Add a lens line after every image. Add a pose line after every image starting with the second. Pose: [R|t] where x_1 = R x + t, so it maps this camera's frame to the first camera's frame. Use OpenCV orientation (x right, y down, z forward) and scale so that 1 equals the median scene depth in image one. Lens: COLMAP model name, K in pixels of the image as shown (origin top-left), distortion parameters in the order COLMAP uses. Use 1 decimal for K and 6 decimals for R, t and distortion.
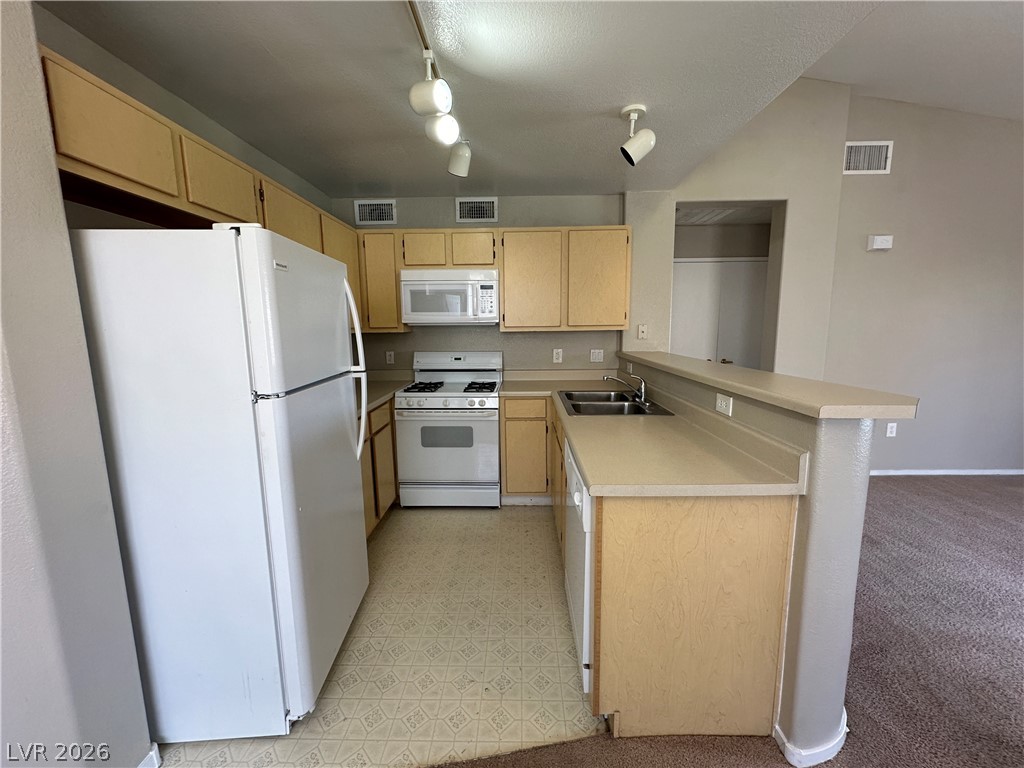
lens RADIAL K [[408.3, 0, 512.4], [0, 408.3, 385.1], [0, 0, 1]] dist [-0.000253, 0.000551]
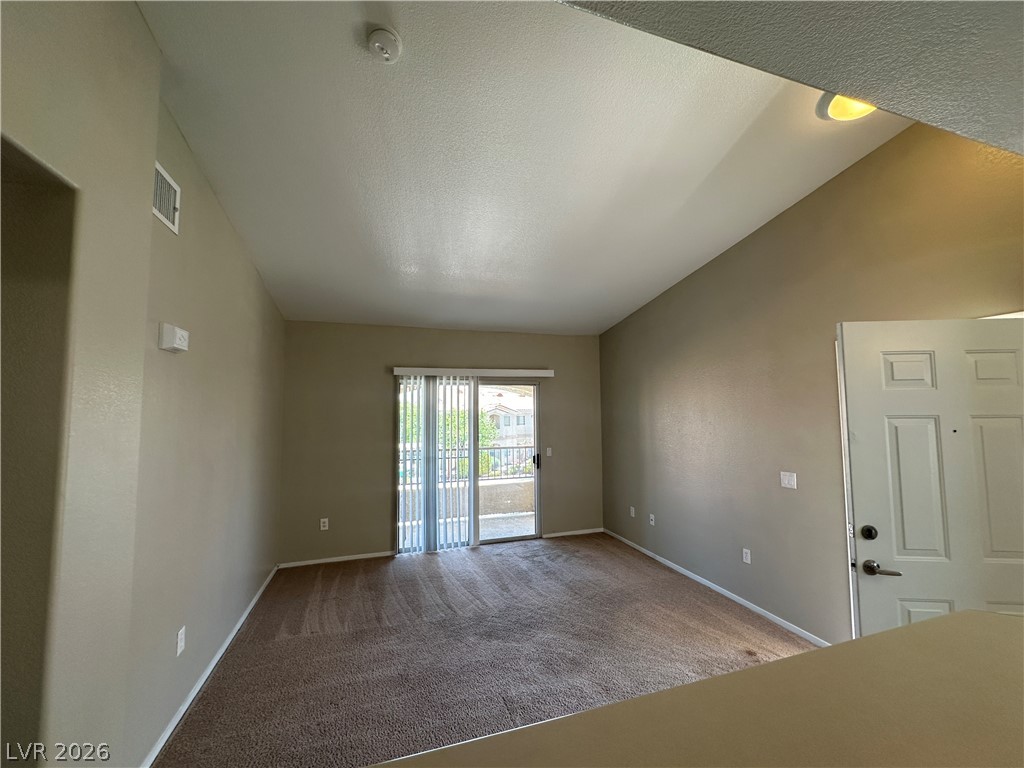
lens RADIAL K [[408.3, 0, 512.4], [0, 408.3, 385.1], [0, 0, 1]] dist [-0.000253, 0.000551]
pose [[-0.325620, 0.078382, 0.942246, 0.178199], [0.148147, 0.988478, -0.031032, -0.191430], [-0.933822, 0.129487, -0.333480, 0.757530]]
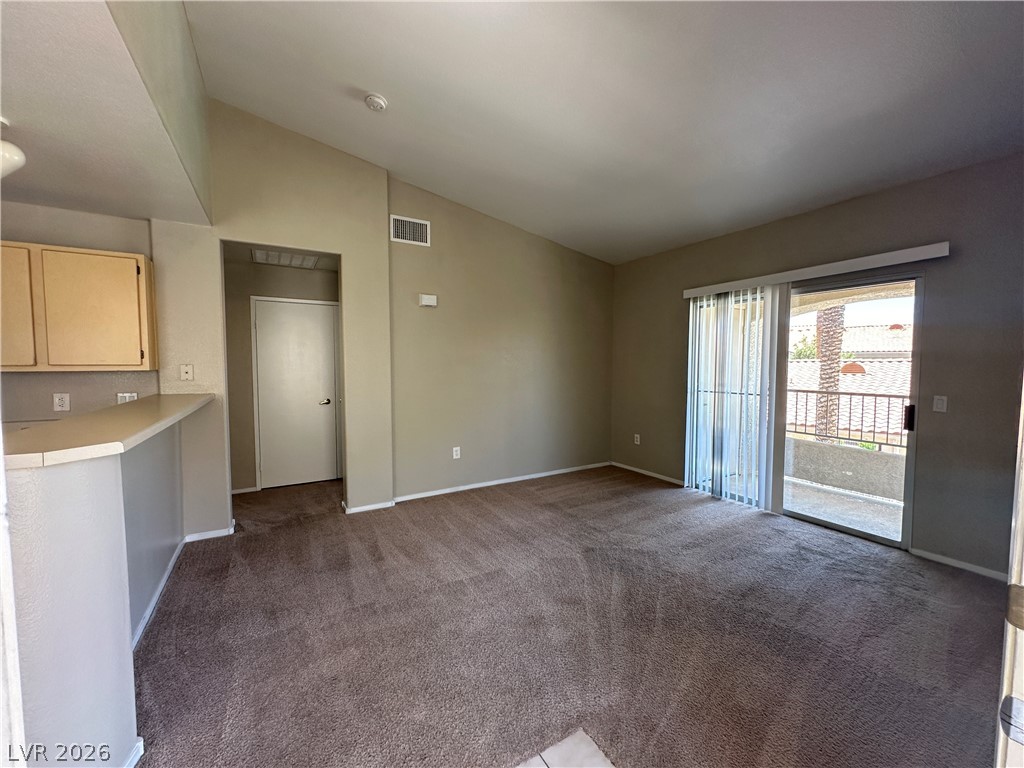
lens RADIAL K [[408.3, 0, 512.4], [0, 408.3, 385.1], [0, 0, 1]] dist [-0.000253, 0.000551]
pose [[0.851812, -0.015243, 0.523626, 0.478885], [0.063351, 0.995238, -0.074084, 0.010601], [-0.520003, 0.096278, 0.848721, -0.146749]]
